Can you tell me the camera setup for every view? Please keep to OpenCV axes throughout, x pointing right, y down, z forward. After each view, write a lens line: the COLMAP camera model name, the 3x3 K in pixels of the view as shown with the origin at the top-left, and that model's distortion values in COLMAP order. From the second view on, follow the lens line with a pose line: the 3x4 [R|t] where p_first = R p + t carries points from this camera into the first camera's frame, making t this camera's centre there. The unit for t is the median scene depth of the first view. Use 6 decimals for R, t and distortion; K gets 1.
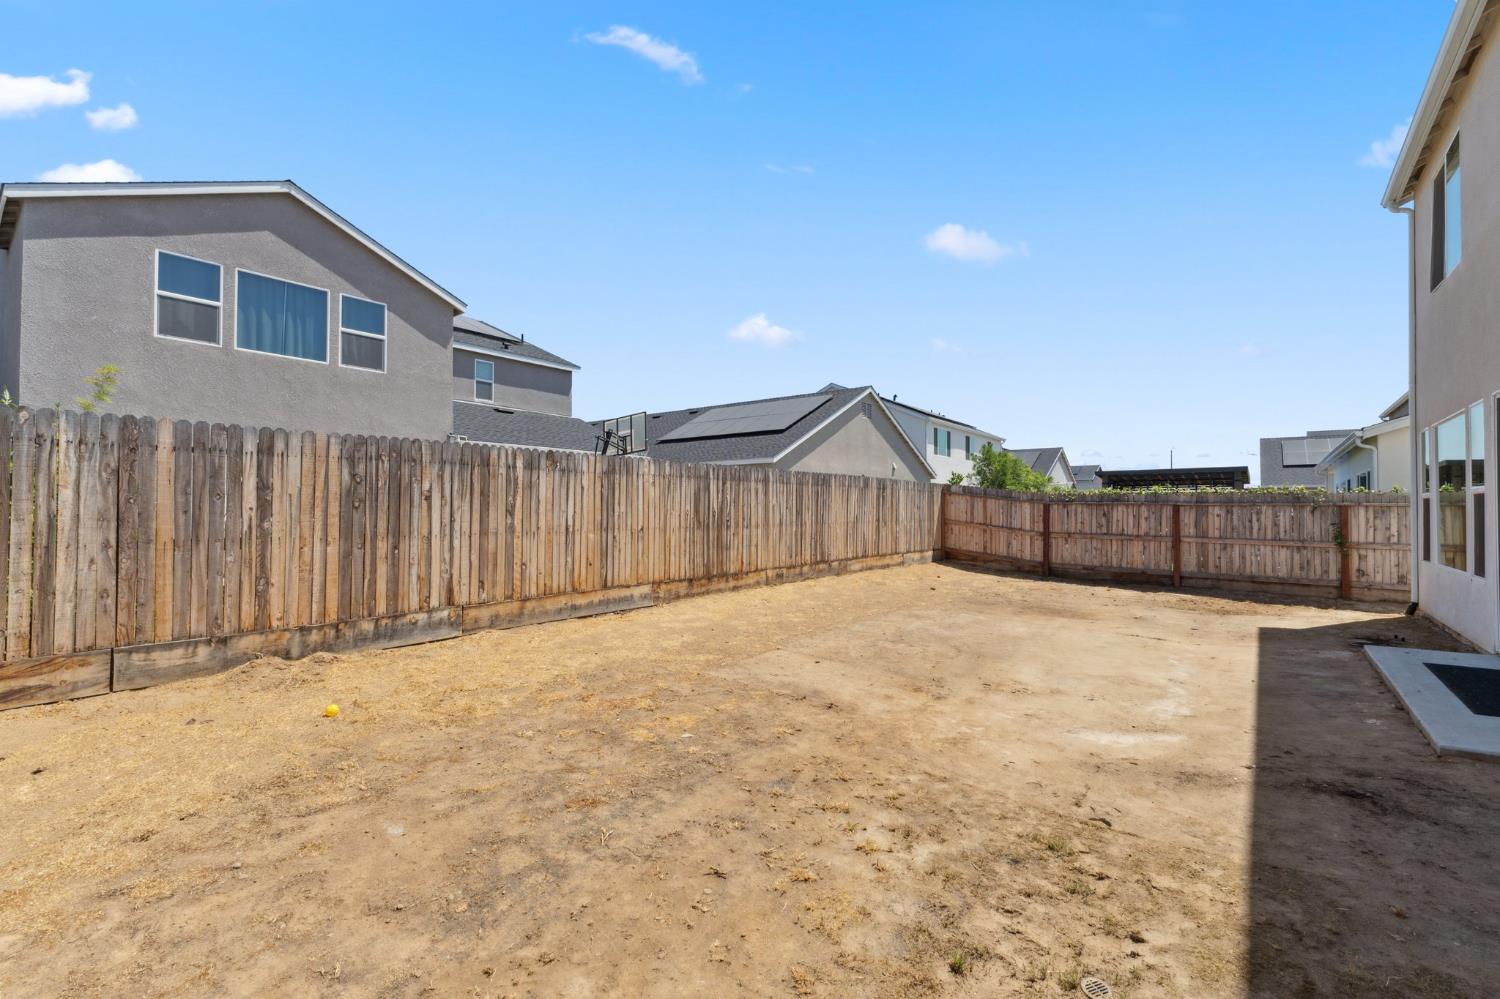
lens RADIAL K [[644.7, 0, 750.0], [0, 644.7, 499.5], [0, 0, 1]] dist [0.003575, 0.000163]
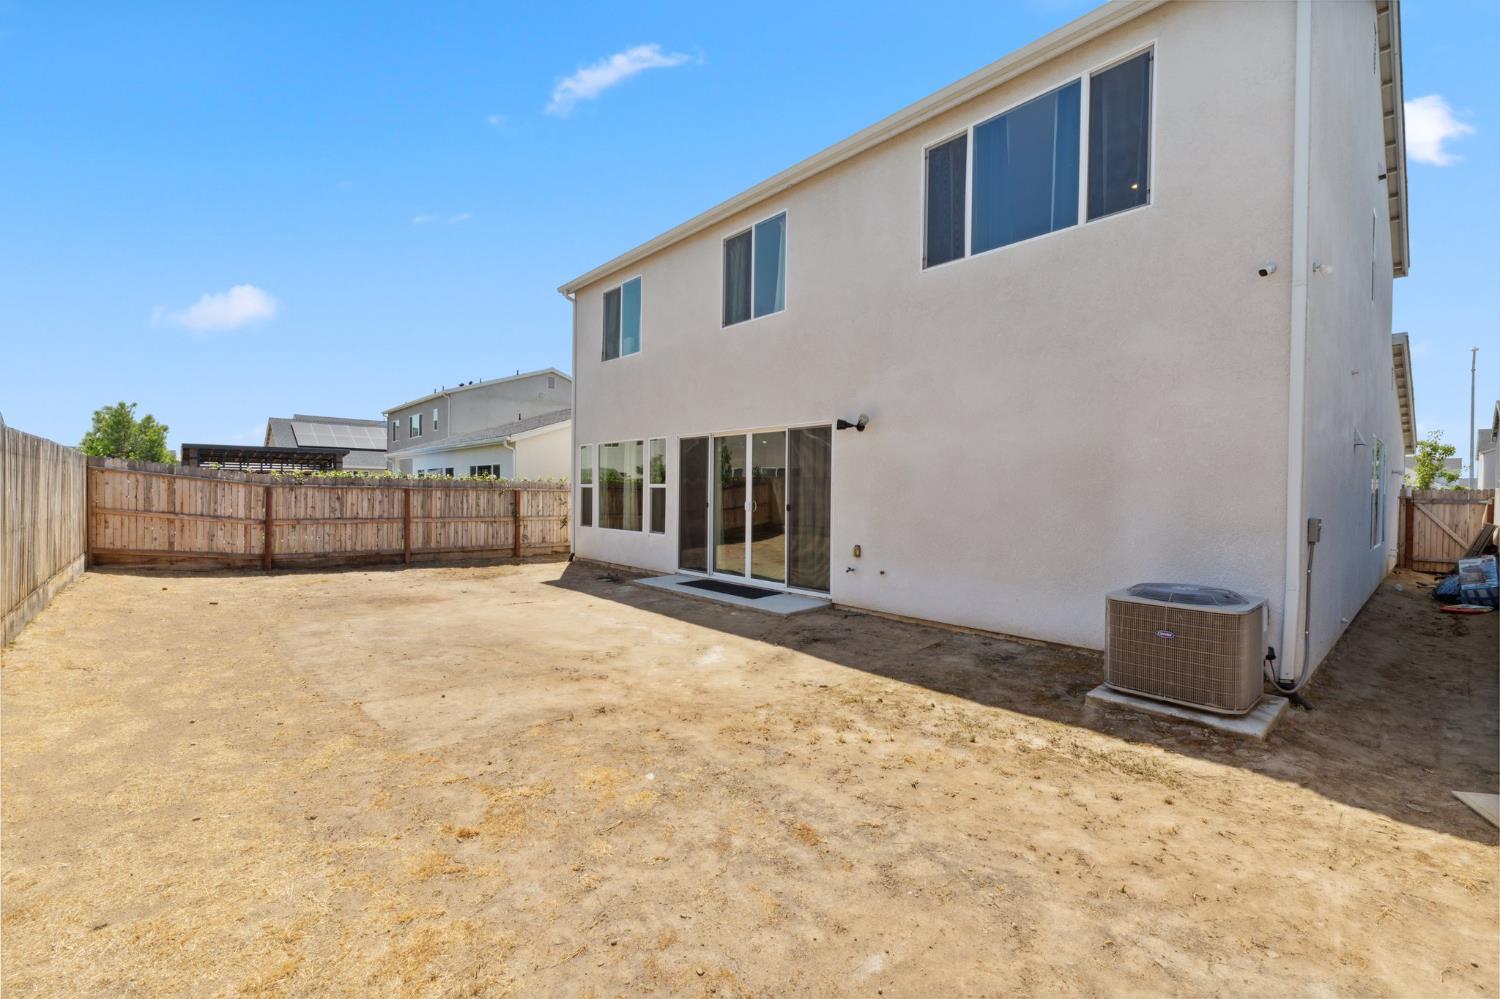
lens RADIAL K [[628.0, 0, 758.1], [0, 628.0, 500.8], [0, 0, 1]] dist [0.001010, 0.000040]
pose [[0.152914, -0.019912, 0.988039, -0.770278], [-0.023245, 0.999448, 0.023739, -0.027360], [-0.987966, -0.026597, 0.152366, 0.620219]]
